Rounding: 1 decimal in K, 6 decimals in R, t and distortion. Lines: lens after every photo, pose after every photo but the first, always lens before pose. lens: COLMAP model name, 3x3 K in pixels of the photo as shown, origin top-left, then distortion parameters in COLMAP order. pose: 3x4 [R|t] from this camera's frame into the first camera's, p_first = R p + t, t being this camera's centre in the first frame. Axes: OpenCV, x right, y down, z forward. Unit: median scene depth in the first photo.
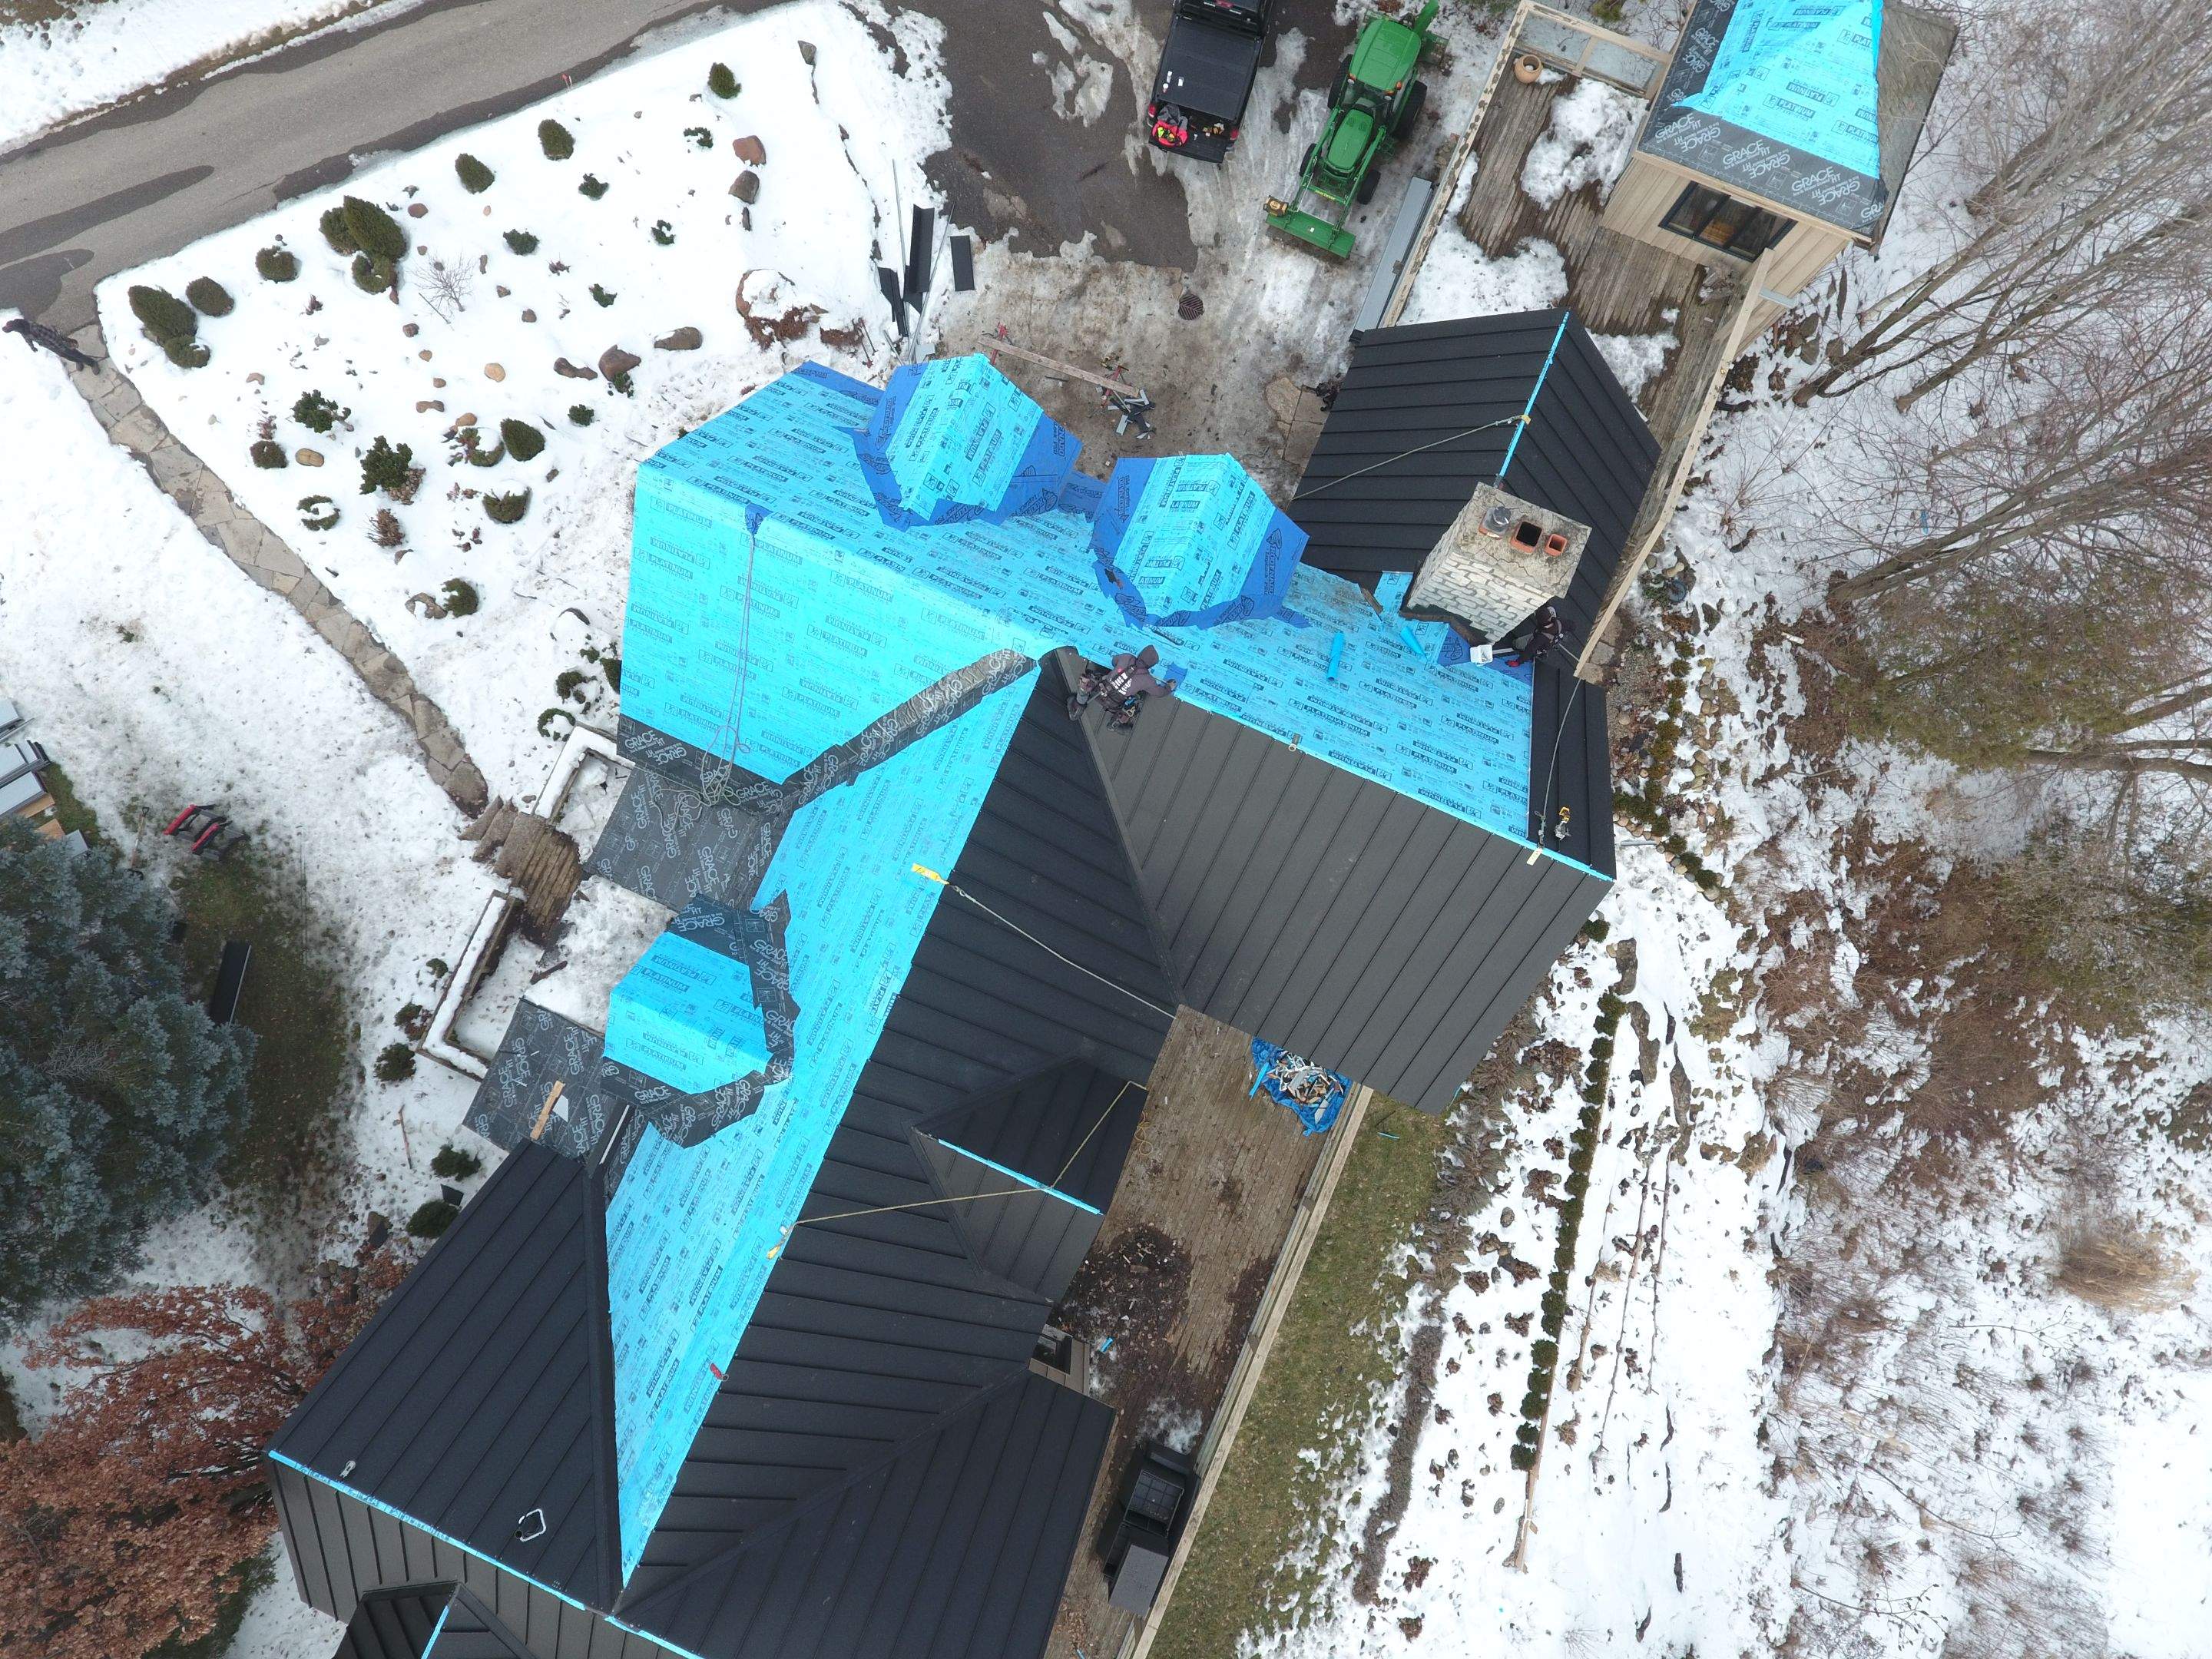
lens RADIAL K [[1296.7, 0, 1082.6], [0, 1296.7, 817.6], [0, 0, 1]] dist [-0.003535, 0.000069]
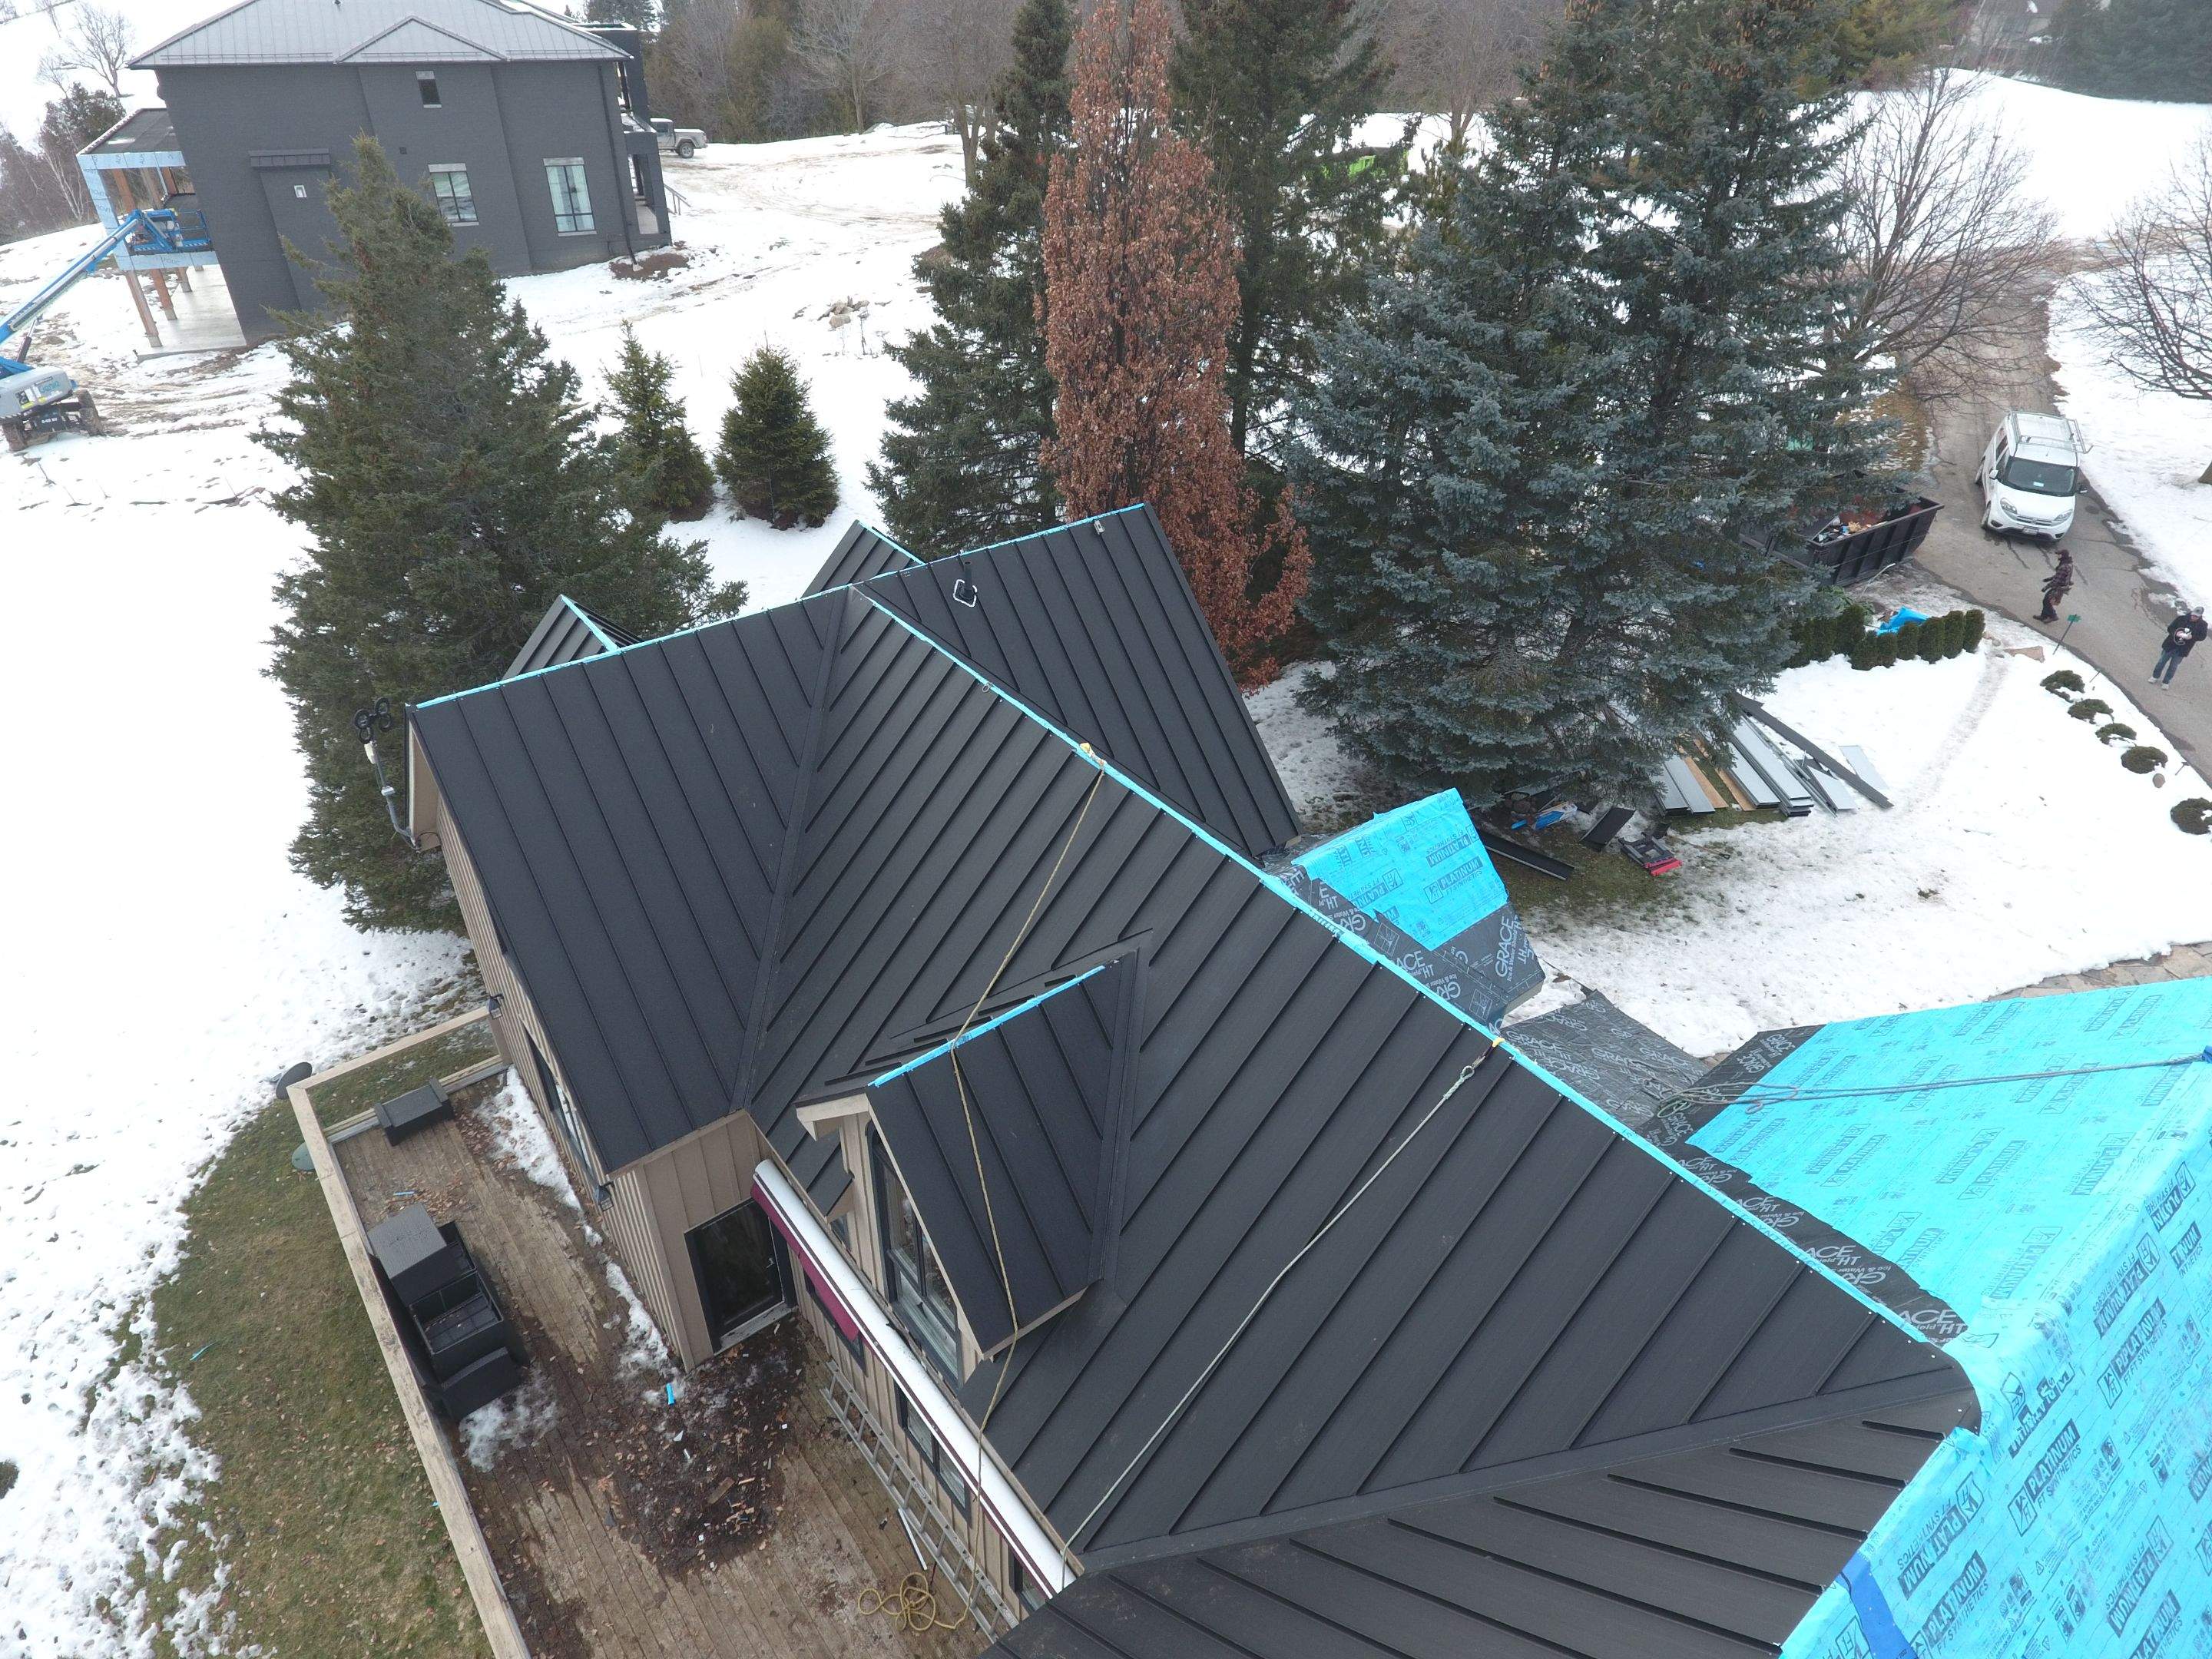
lens RADIAL K [[1296.7, 0, 1088.2], [0, 1296.7, 820.0], [0, 0, 1]] dist [-0.003535, 0.000069]
pose [[-0.478718, 0.502145, -0.720194, 0.206429], [-0.872917, -0.184350, 0.451698, -0.019936], [0.094051, 0.844906, 0.526582, 0.359386]]
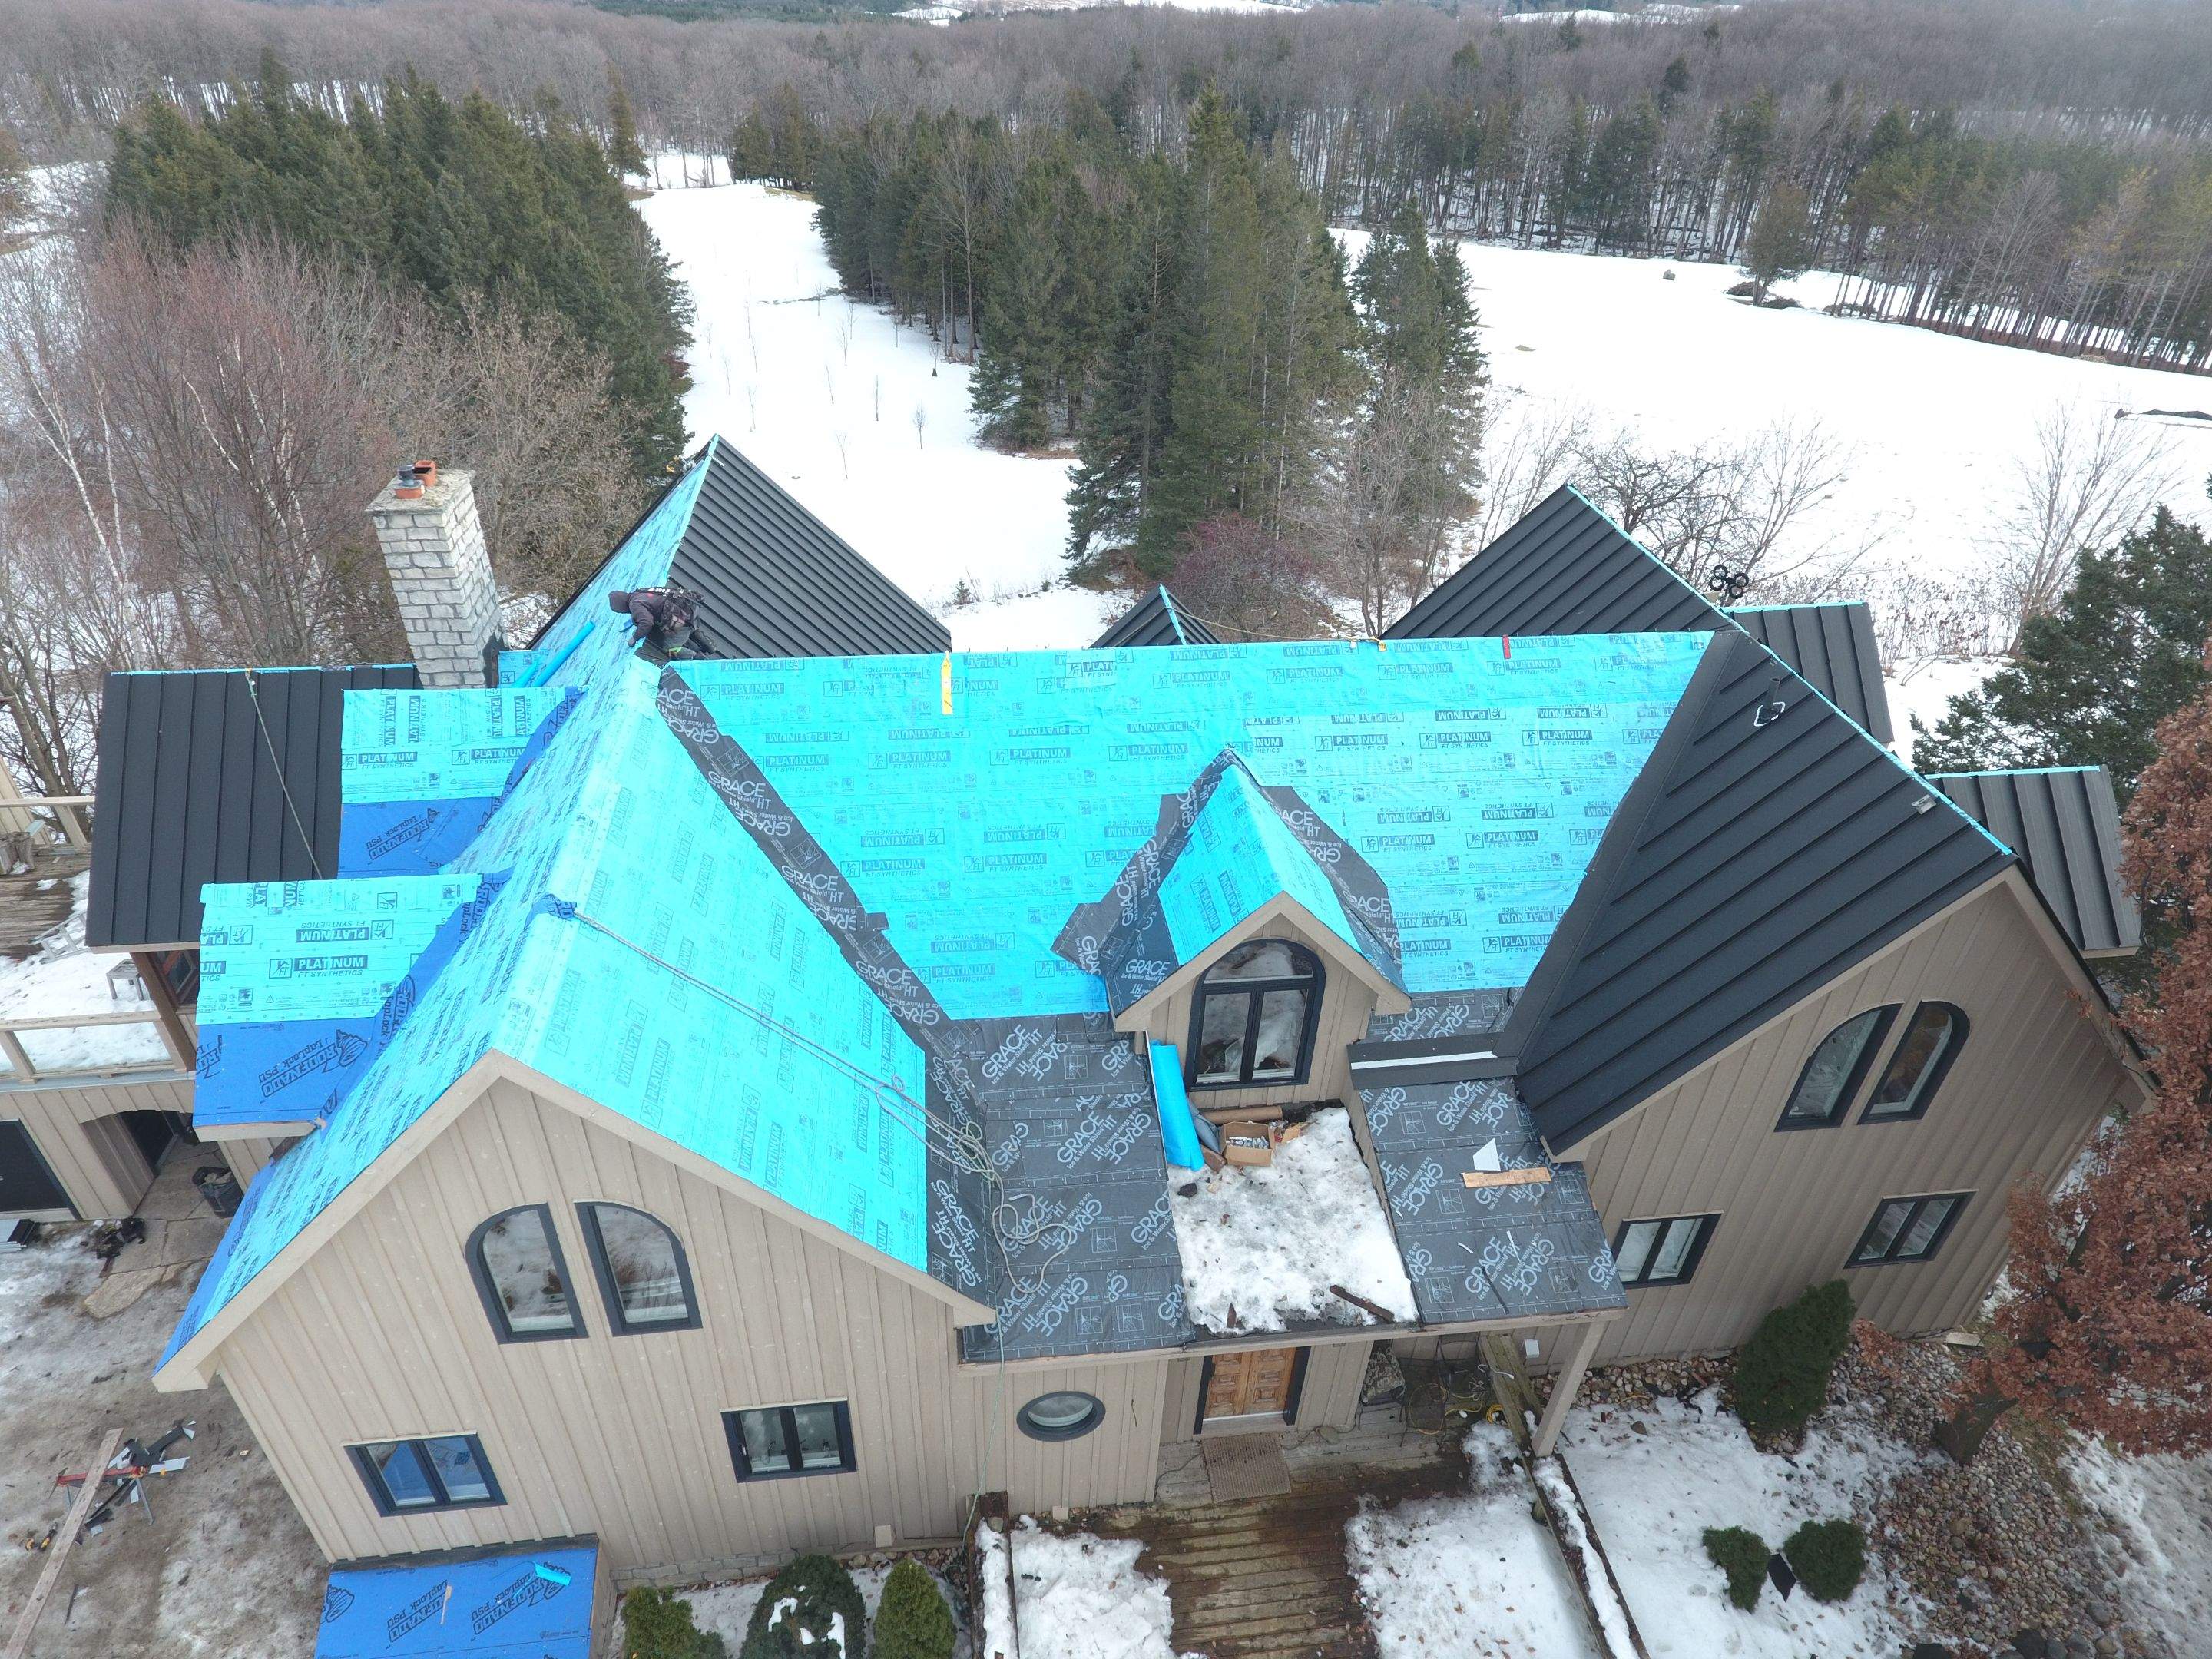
lens RADIAL K [[1296.7, 0, 1083.7], [0, 1296.7, 822.5], [0, 0, 1]] dist [-0.003535, 0.000069]
pose [[-0.503332, -0.491750, 0.710520, -0.505818], [0.853834, -0.156709, 0.496397, -0.198113], [-0.132758, 0.856519, 0.498749, 0.388627]]
